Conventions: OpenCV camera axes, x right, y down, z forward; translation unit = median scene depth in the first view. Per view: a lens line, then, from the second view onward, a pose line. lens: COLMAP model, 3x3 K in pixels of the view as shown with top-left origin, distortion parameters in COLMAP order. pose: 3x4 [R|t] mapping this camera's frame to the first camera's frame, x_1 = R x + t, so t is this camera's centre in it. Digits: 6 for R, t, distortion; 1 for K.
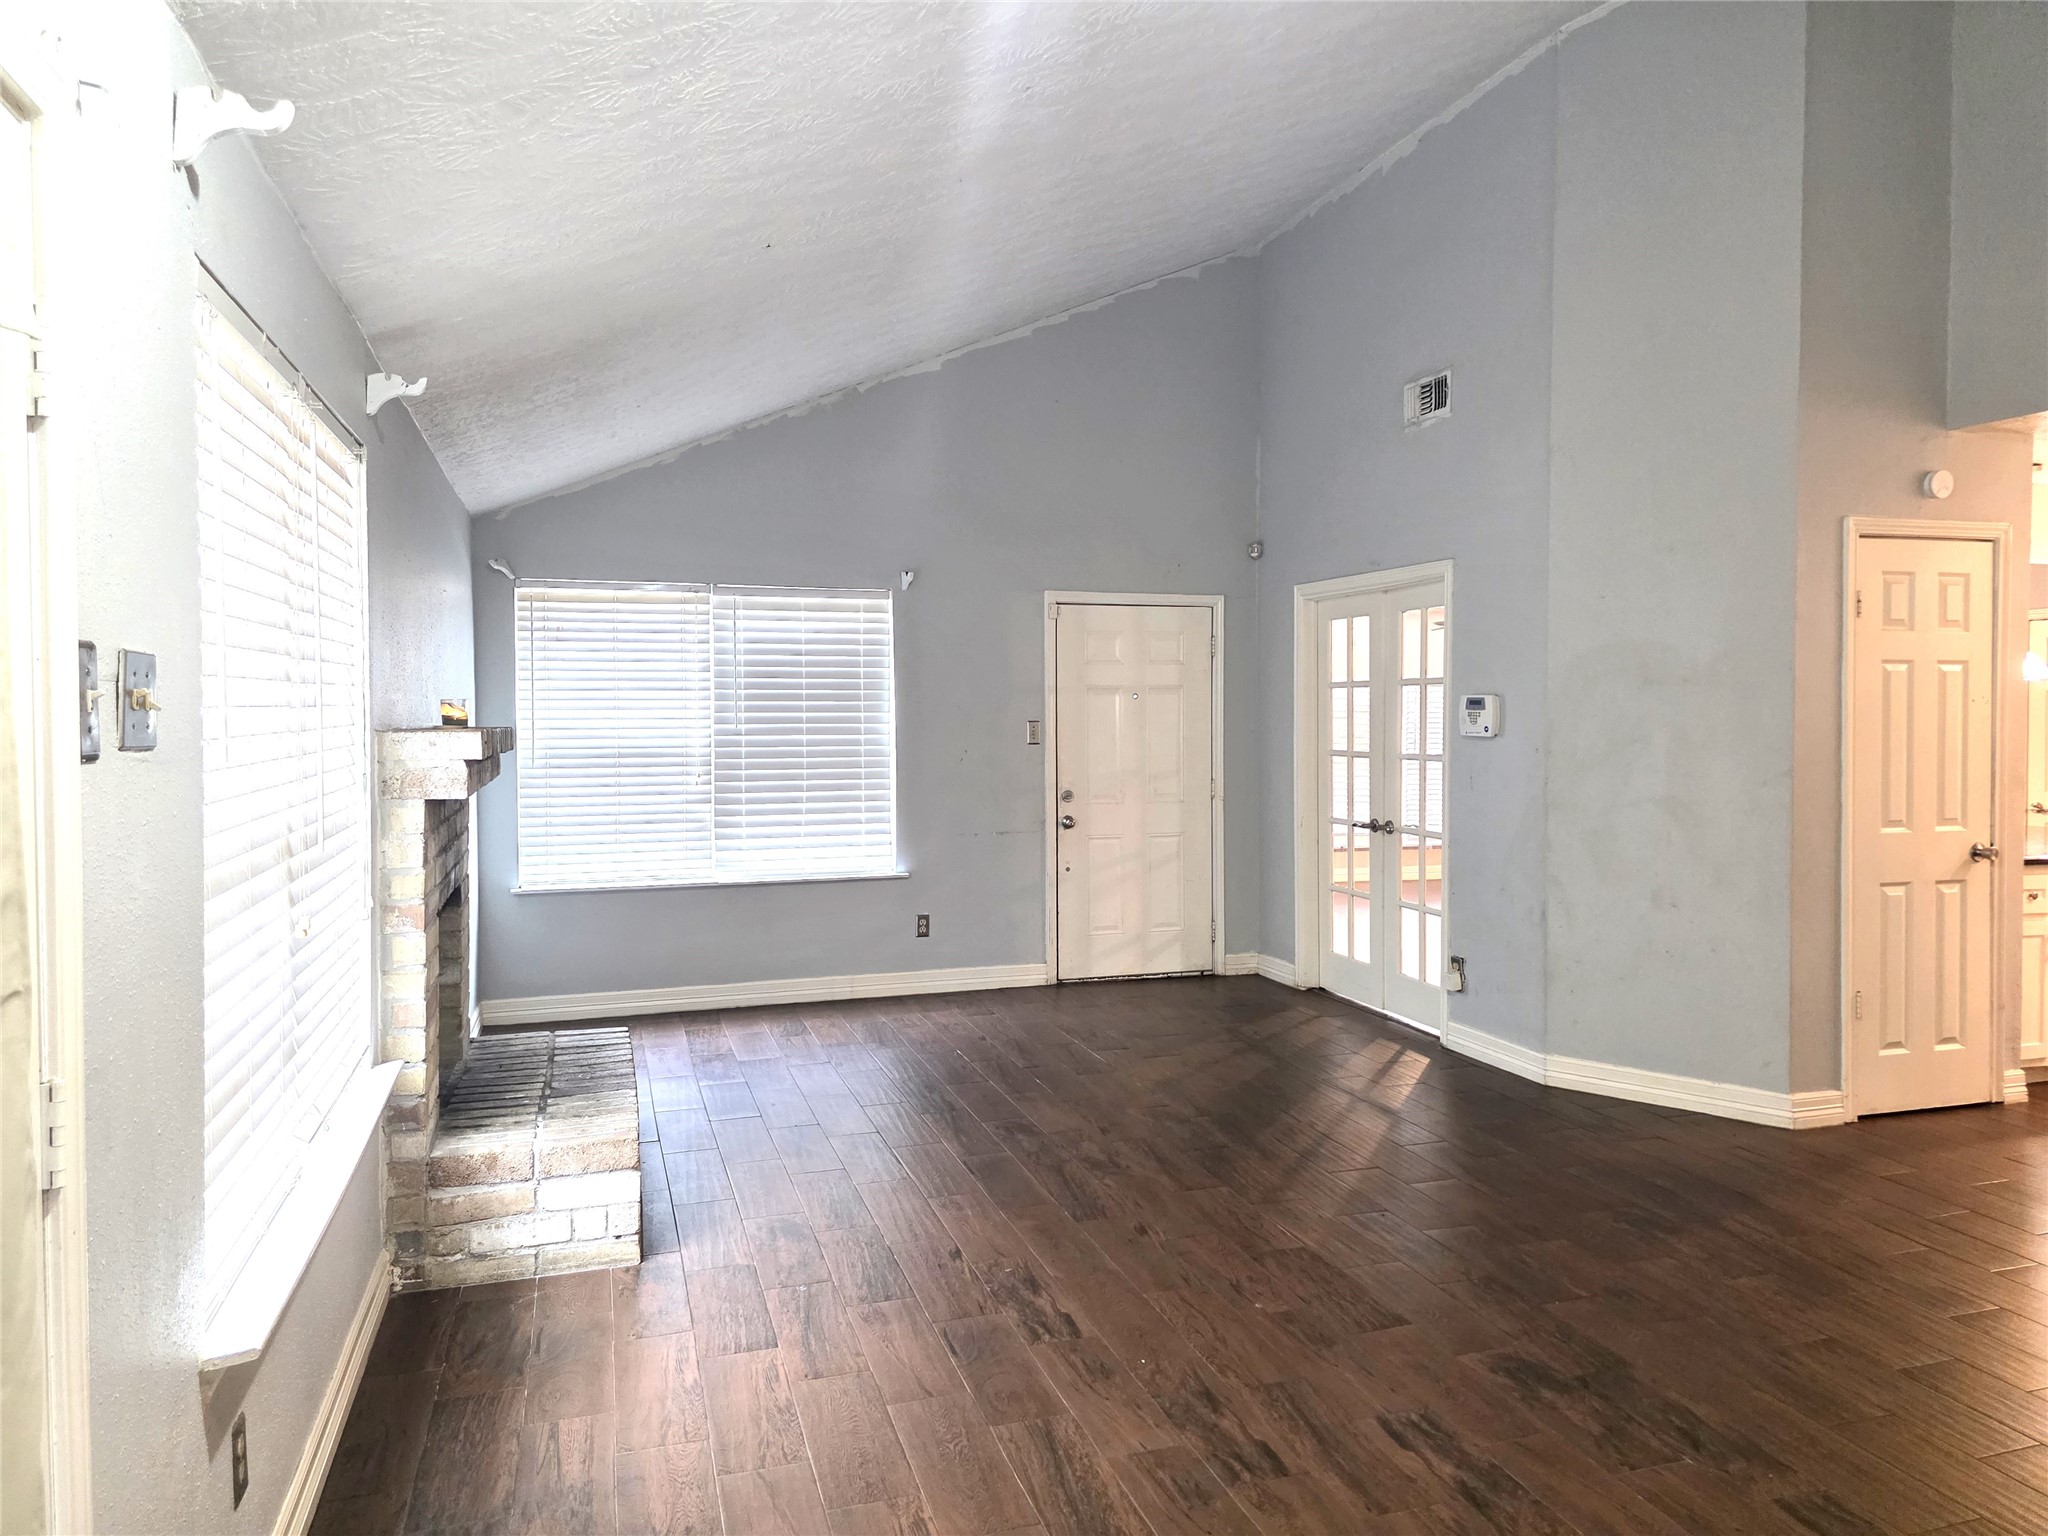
lens RADIAL K [[1370.7, 0, 1019.1], [0, 1370.7, 753.0], [0, 0, 1]] dist [0.045193, -0.039239]
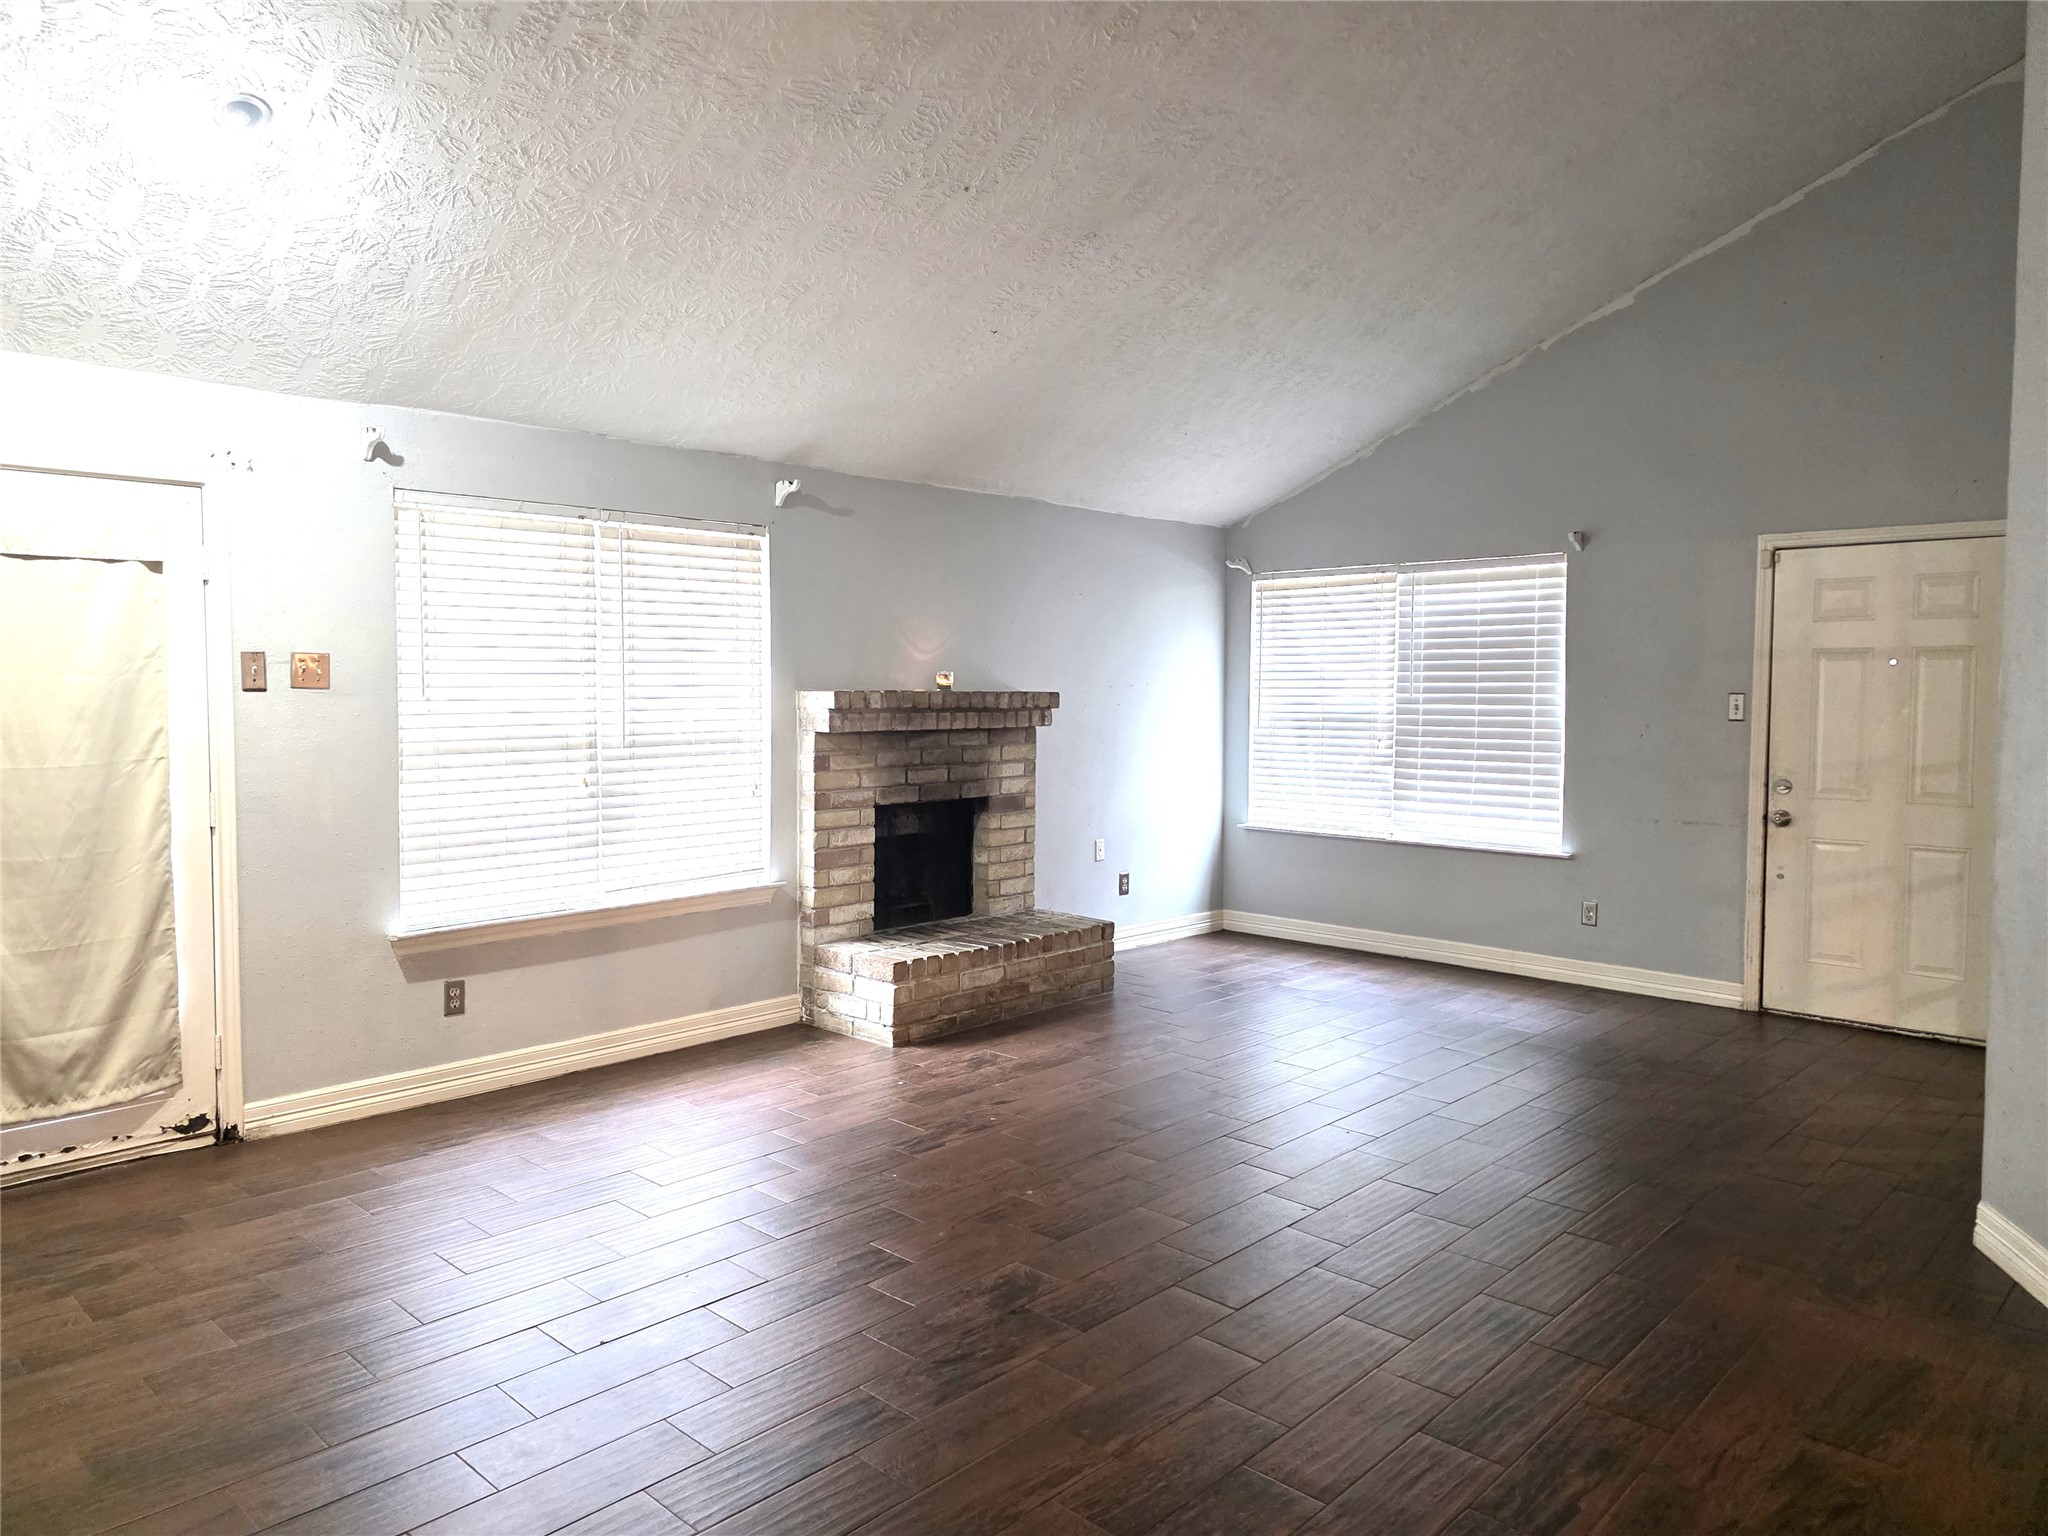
lens RADIAL K [[1370.7, 0, 1010.8], [0, 1370.7, 749.1], [0, 0, 1]] dist [0.045193, -0.039239]
pose [[0.471534, 0.043963, -0.880751, 0.583925], [-0.031839, 0.998954, 0.032818, -0.002921], [0.881273, 0.012567, 0.472441, 0.220779]]
